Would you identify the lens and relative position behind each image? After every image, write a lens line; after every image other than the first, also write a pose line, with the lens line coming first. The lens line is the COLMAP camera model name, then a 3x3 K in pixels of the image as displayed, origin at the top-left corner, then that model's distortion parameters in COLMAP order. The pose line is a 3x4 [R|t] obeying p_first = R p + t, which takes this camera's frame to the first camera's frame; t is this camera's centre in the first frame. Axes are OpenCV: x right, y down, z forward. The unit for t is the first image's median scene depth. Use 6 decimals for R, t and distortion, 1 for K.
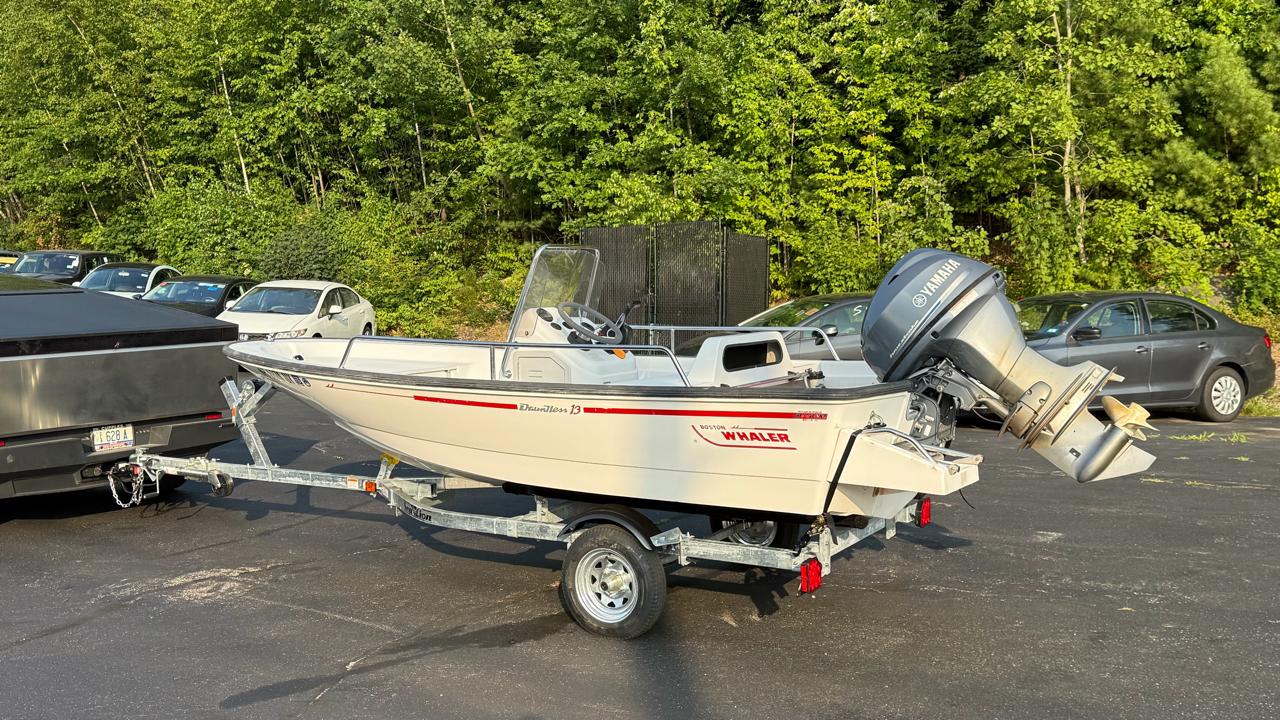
lens RADIAL K [[1273.4, 0, 635.8], [0, 1273.4, 363.9], [0, 0, 1]] dist [0.091793, 0.000000]
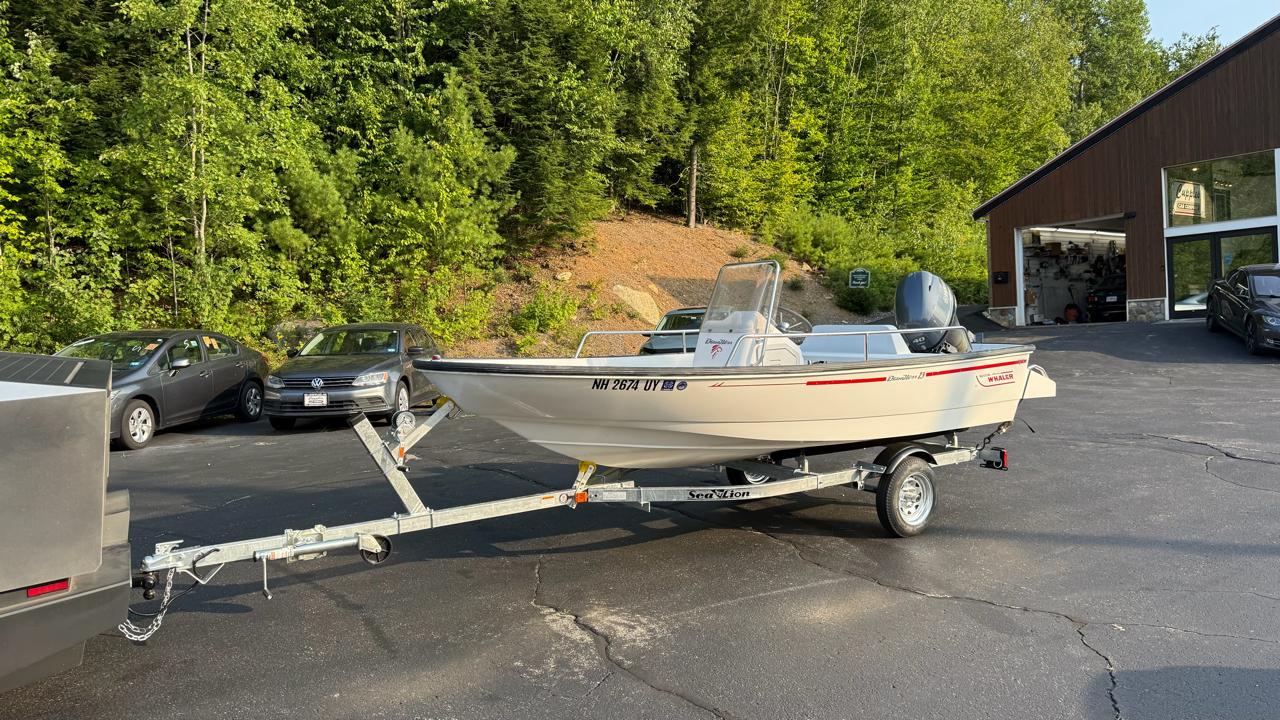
lens RADIAL K [[904.4, 0, 645.4], [0, 904.4, 360.3], [0, 0, 1]] dist [0.091673, -0.075689]
pose [[0.401366, -0.052599, 0.914406, -0.769095], [0.085722, 0.996125, 0.019673, -0.018510], [-0.911898, 0.070489, 0.404319, 0.615626]]
